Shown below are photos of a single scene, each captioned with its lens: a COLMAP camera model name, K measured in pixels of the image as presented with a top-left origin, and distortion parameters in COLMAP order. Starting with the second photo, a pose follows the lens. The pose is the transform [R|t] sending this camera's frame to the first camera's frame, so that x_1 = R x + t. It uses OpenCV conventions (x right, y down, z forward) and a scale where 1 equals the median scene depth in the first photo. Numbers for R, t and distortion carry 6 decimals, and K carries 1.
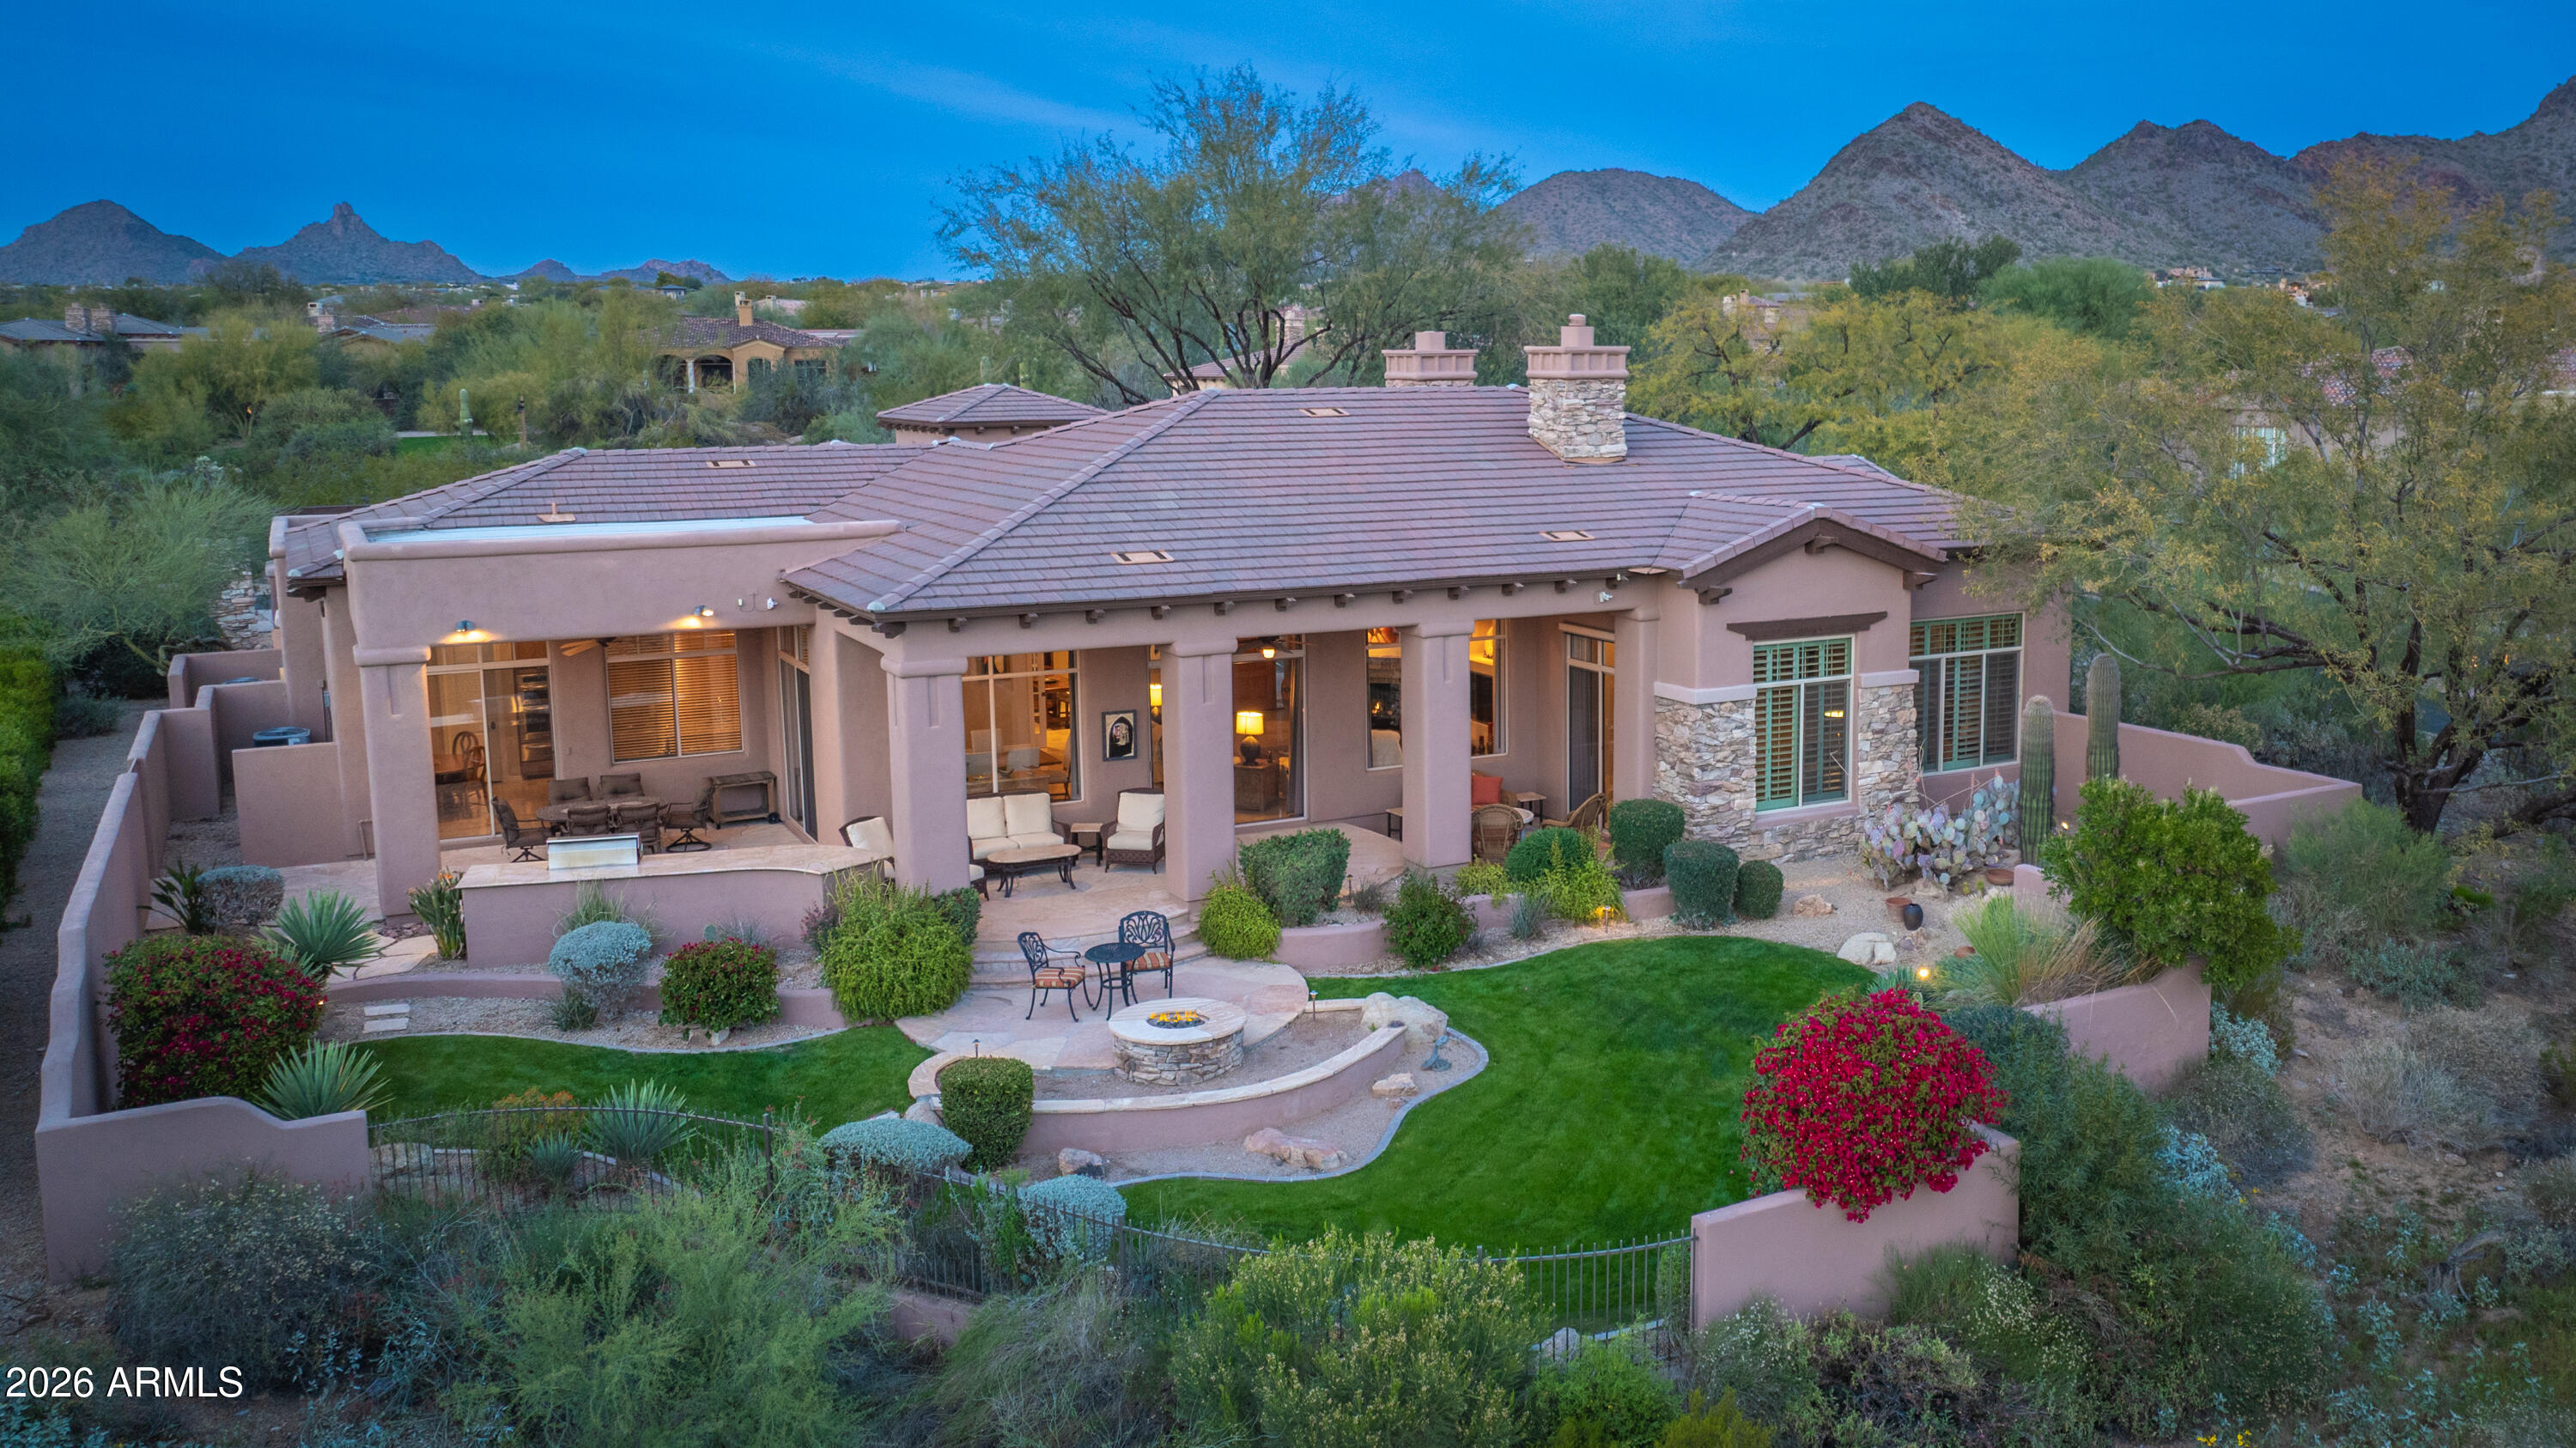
lens RADIAL K [[2080.8, 0, 1504.3], [0, 2080.8, 679.0], [0, 0, 1]] dist [-0.015252, 0.008957]
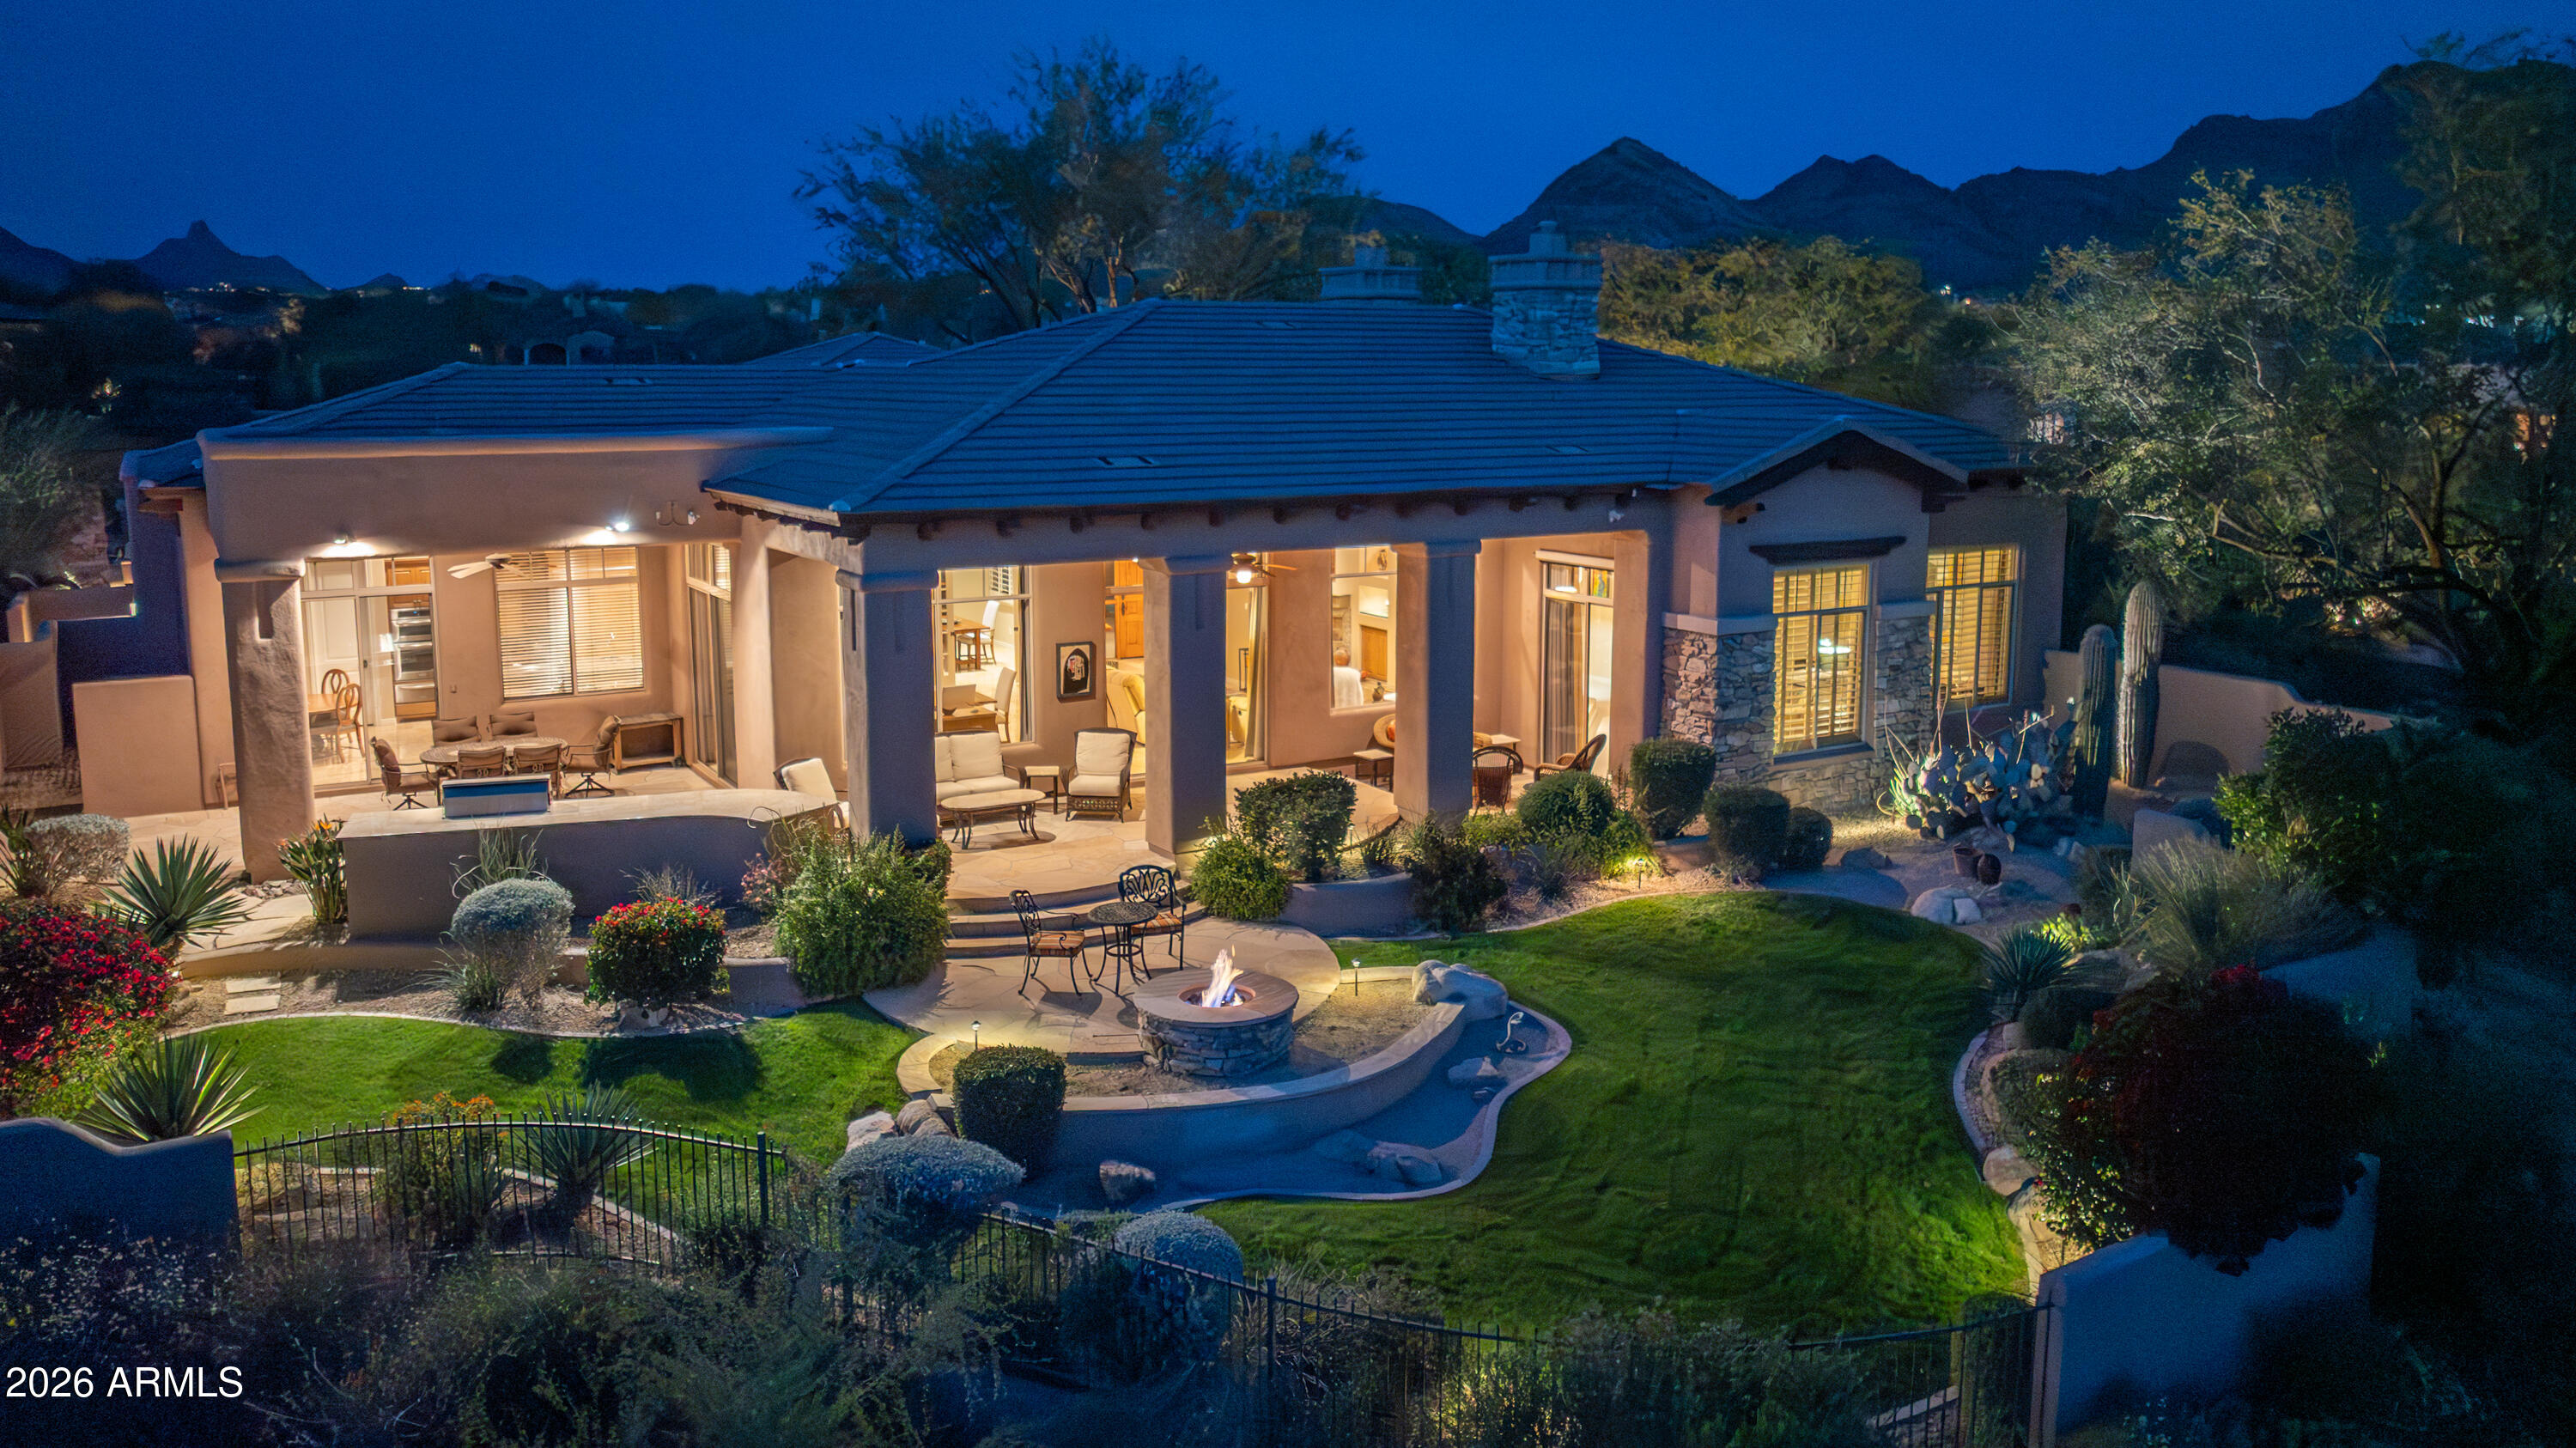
lens RADIAL K [[1867.6, 0, 1303.8], [0, 1867.6, 646.1], [0, 0, 1]] dist [-0.010045, -0.000525]
pose [[0.999655, 0.000796, 0.026270, -0.111939], [-0.000715, 0.999995, -0.003104, 0.020420], [-0.026272, 0.003084, 0.999650, 0.197004]]
